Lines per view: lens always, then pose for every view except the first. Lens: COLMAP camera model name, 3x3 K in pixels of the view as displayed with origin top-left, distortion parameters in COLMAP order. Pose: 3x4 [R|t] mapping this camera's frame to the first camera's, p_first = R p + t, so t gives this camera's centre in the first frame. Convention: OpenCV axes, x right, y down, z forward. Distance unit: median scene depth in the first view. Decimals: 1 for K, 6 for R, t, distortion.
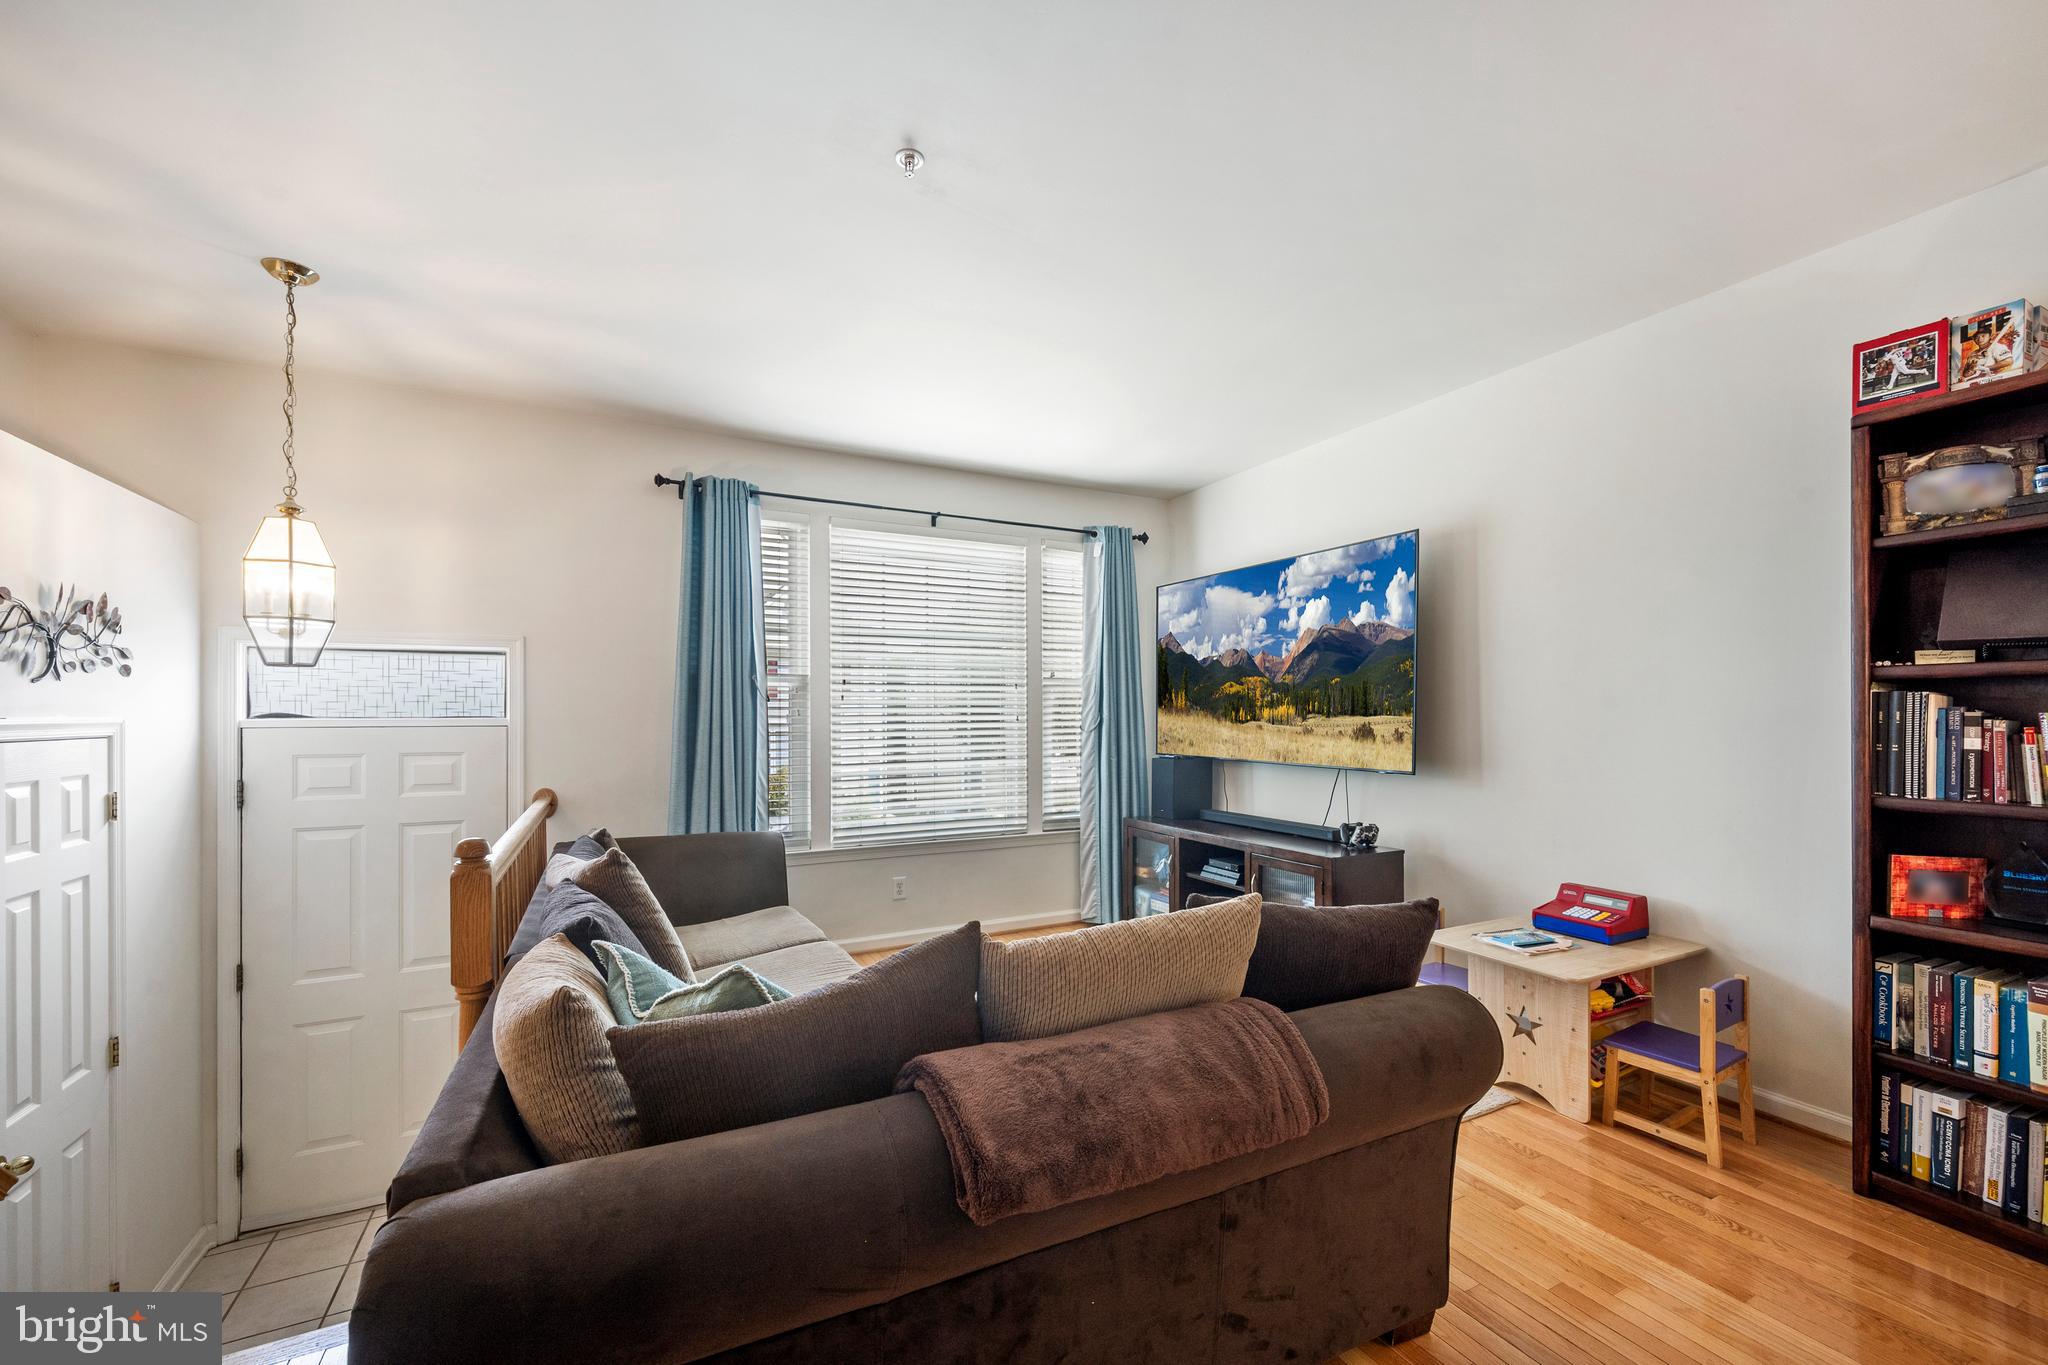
lens RADIAL K [[825.9, 0, 1012.5], [0, 825.9, 724.5], [0, 0, 1]] dist [-0.000695, -0.000175]
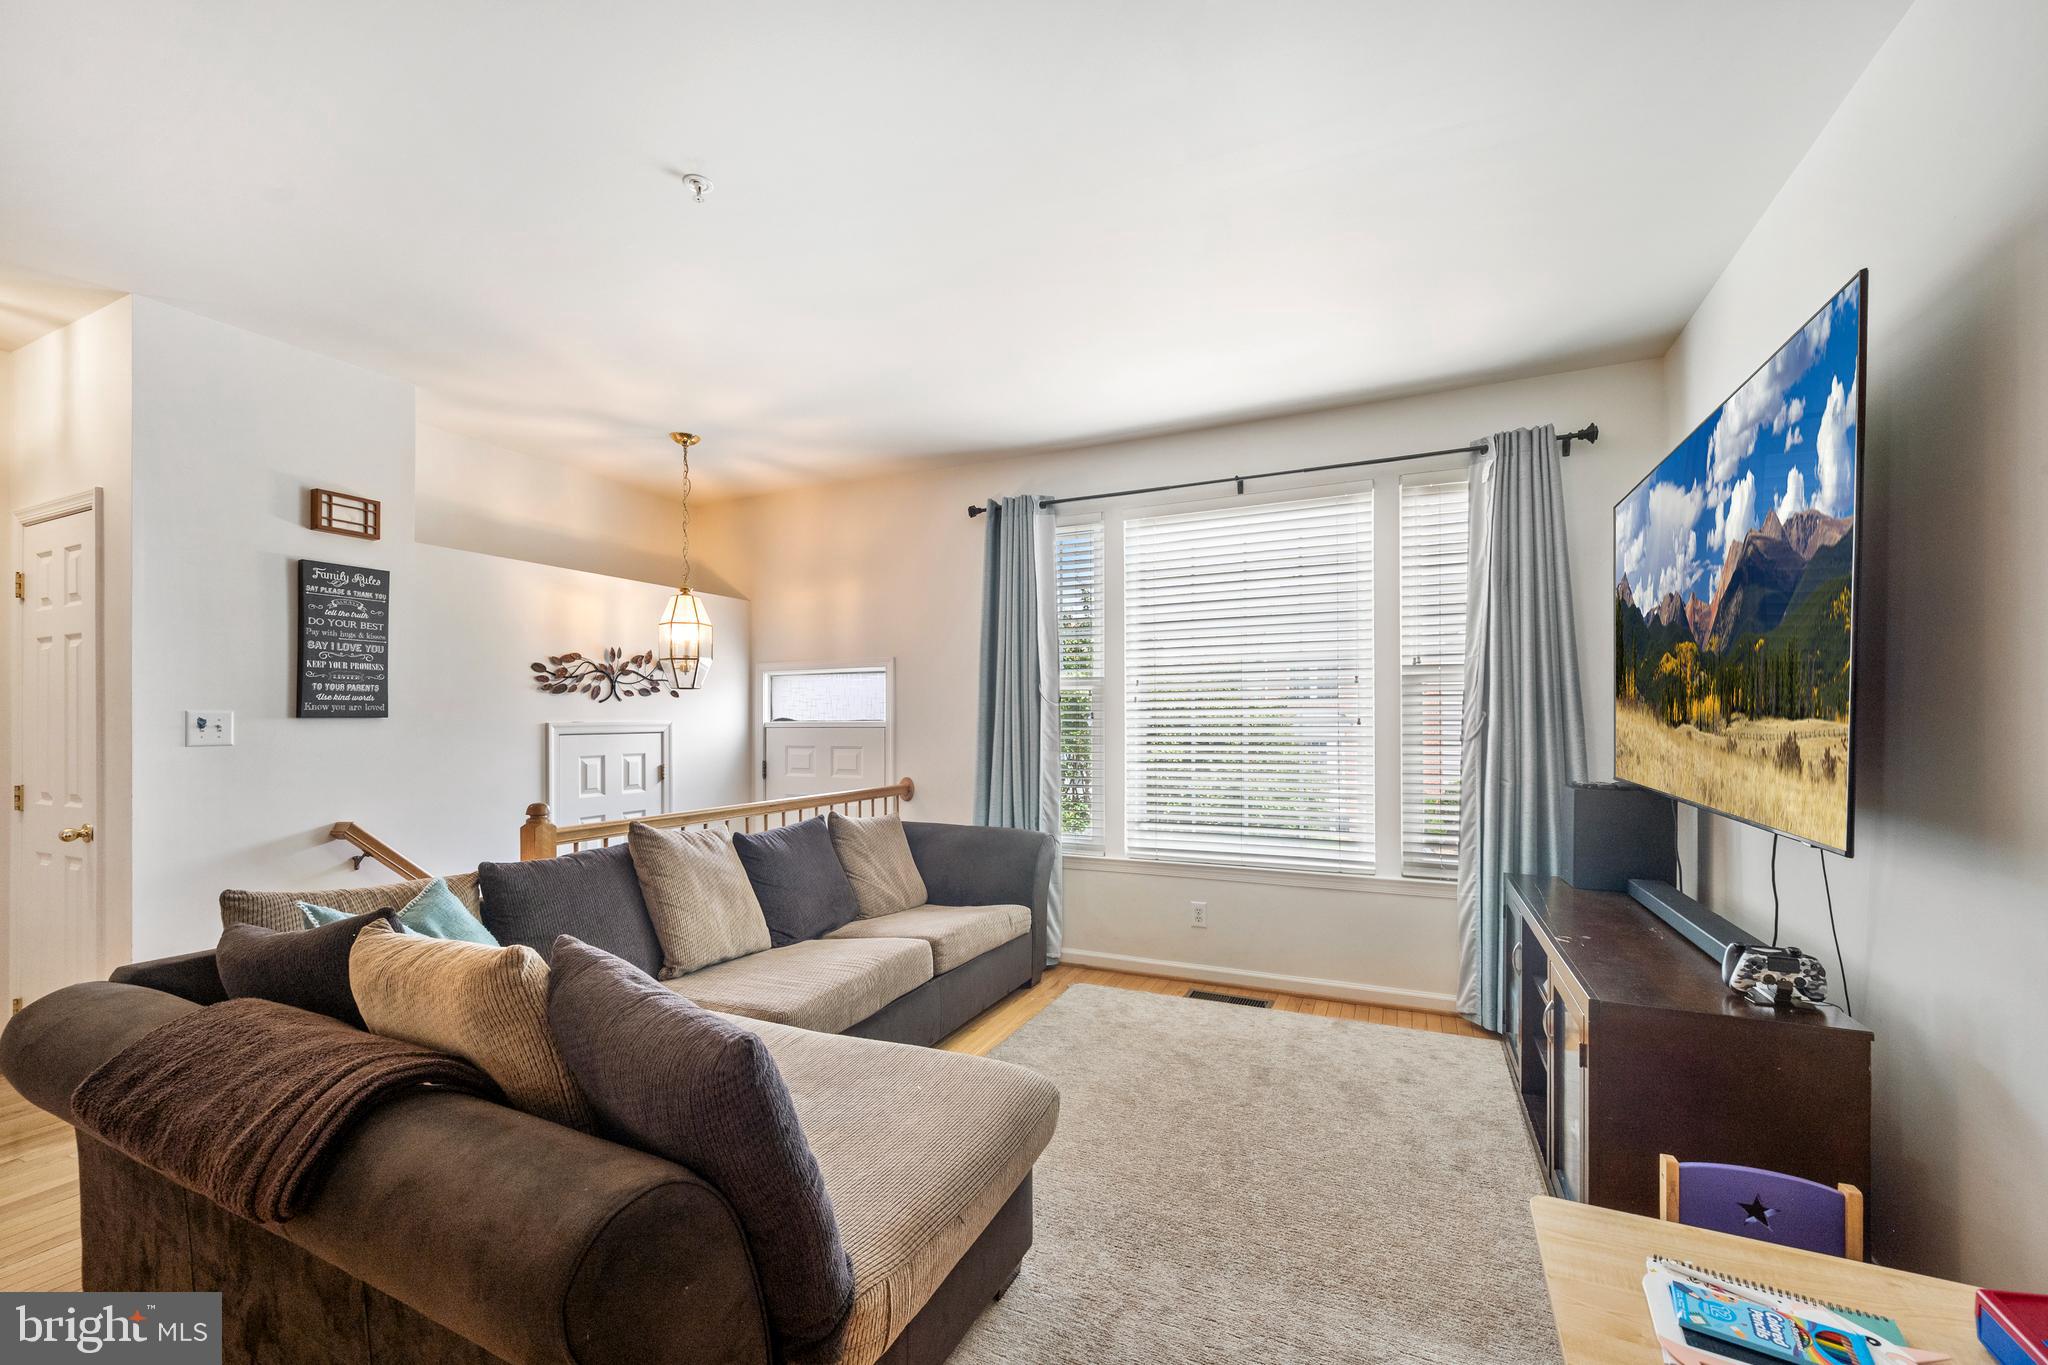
lens RADIAL K [[834.0, 0, 1049.6], [0, 834.0, 705.5], [0, 0, 1]] dist [0.070988, -0.000190]
pose [[0.613518, -0.010020, -0.789617, 0.551405], [0.003140, 0.999943, -0.010249, -0.013344], [0.789674, 0.003809, 0.613515, 0.368105]]
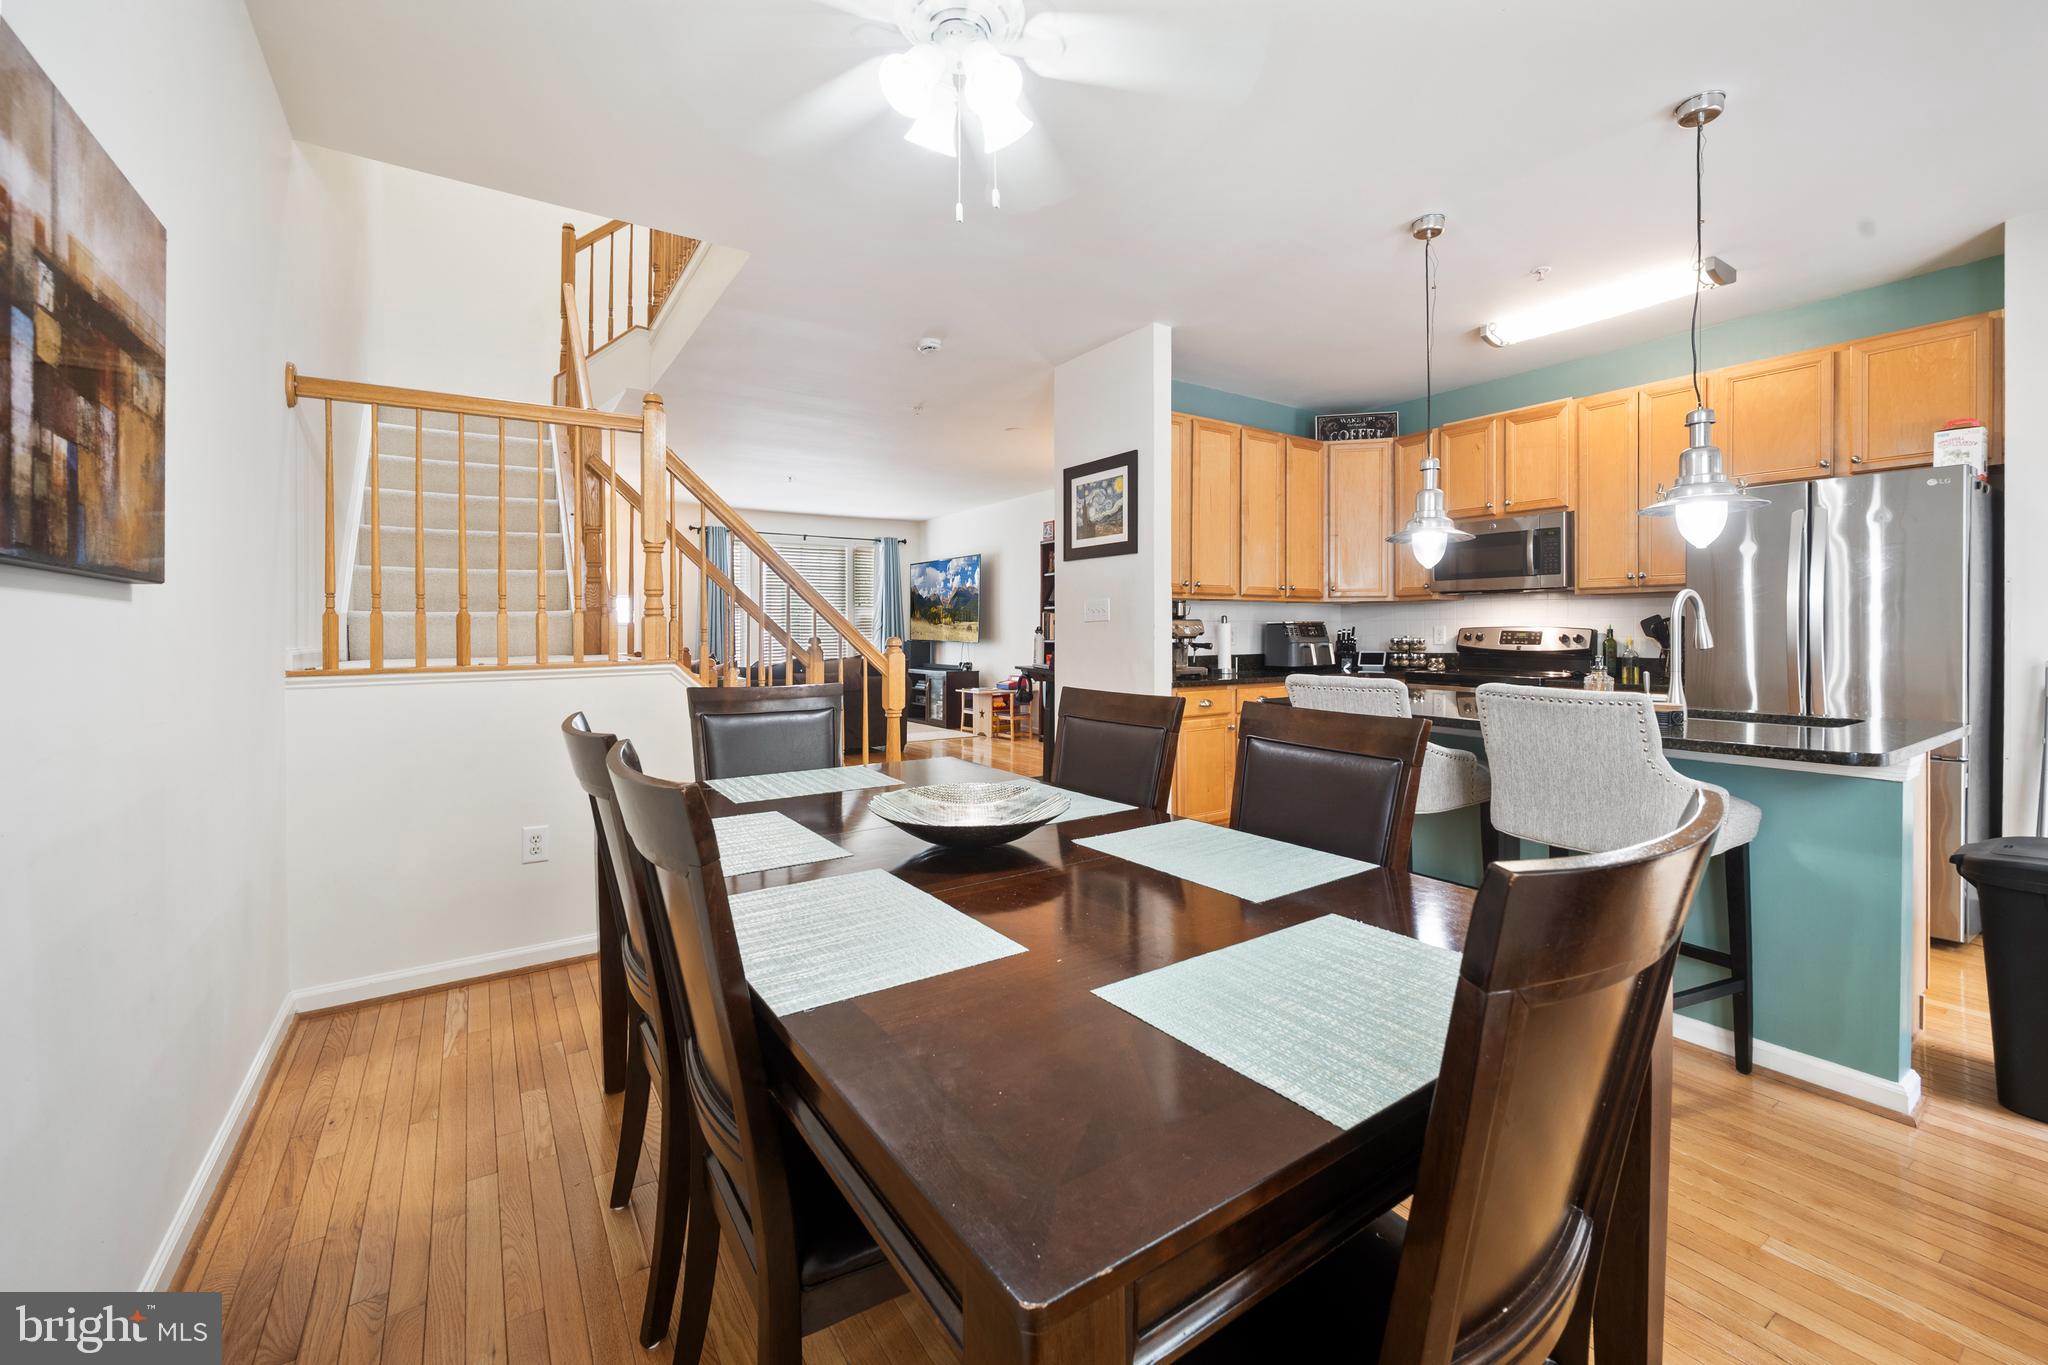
lens RADIAL K [[821.7, 0, 1026.4], [0, 821.7, 637.2], [0, 0, 1]] dist [0.000144, -0.000375]
pose [[0.992318, -0.000778, 0.123708, 0.276895], [0.001699, 0.999972, -0.007341, 0.058000], [-0.123699, 0.007495, 0.992292, -1.603701]]
